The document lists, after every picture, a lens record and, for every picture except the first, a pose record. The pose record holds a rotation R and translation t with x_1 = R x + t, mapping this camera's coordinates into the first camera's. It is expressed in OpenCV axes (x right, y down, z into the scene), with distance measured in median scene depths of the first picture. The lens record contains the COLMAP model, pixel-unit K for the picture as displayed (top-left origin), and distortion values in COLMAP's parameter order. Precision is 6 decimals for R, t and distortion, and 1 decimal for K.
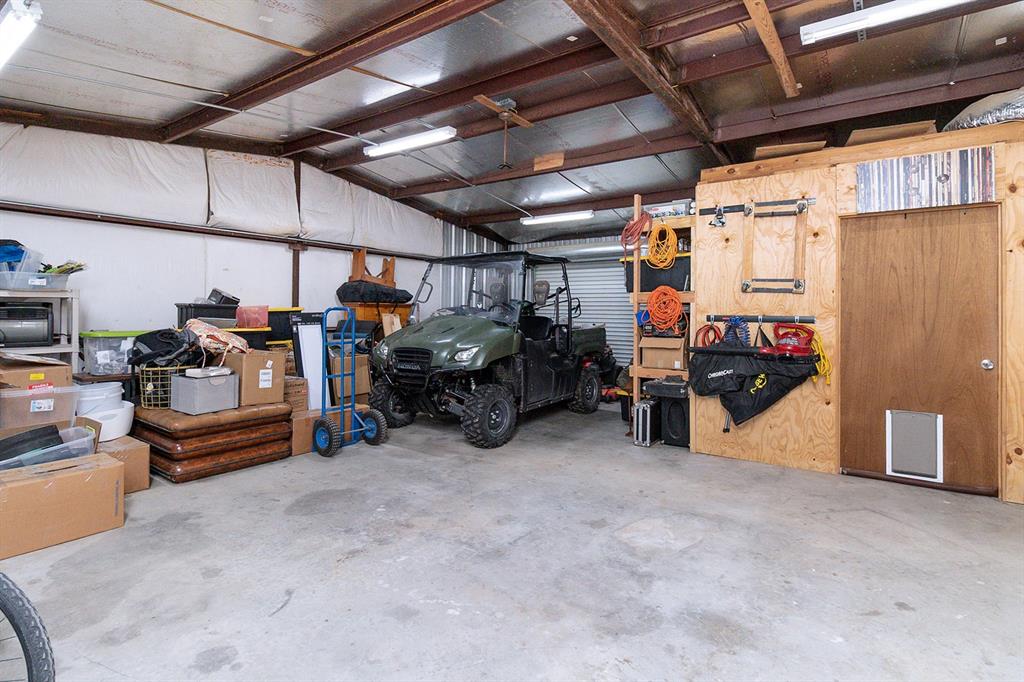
lens RADIAL K [[481.7, 0, 512.0], [0, 481.7, 313.5], [0, 0, 1]] dist [-0.000692, -0.000219]
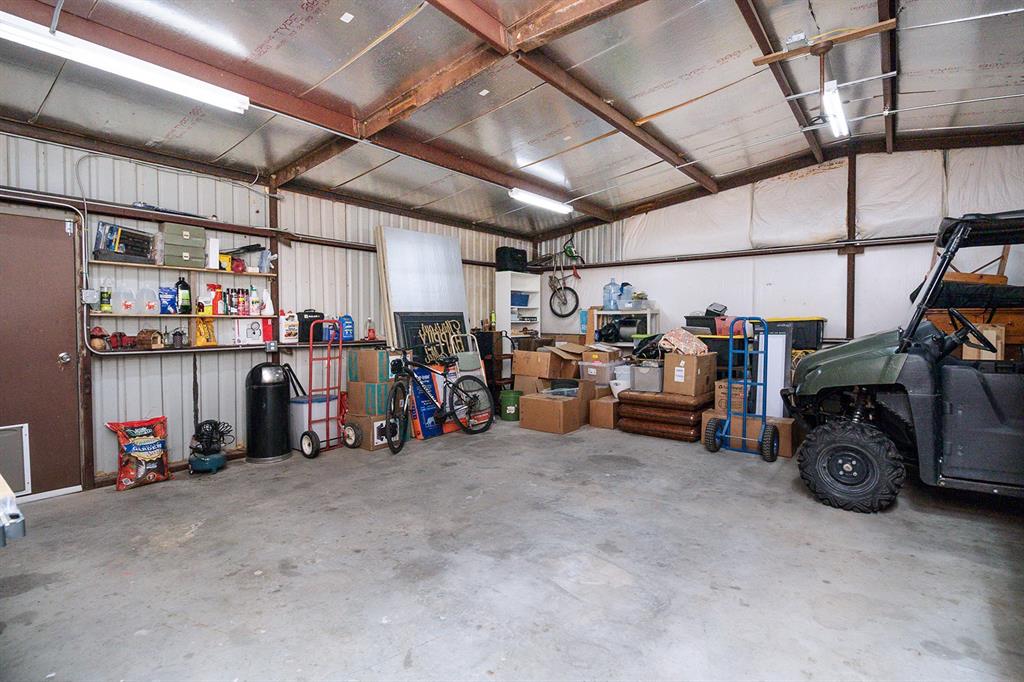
lens RADIAL K [[491.4, 0, 512.0], [0, 491.4, 341.0], [0, 0, 1]] dist [0.000231, -0.000022]
pose [[-0.020934, 0.035199, -0.999161, 0.915834], [-0.000901, 0.999379, 0.035226, 0.001682], [0.999780, 0.001638, -0.020889, 0.679889]]
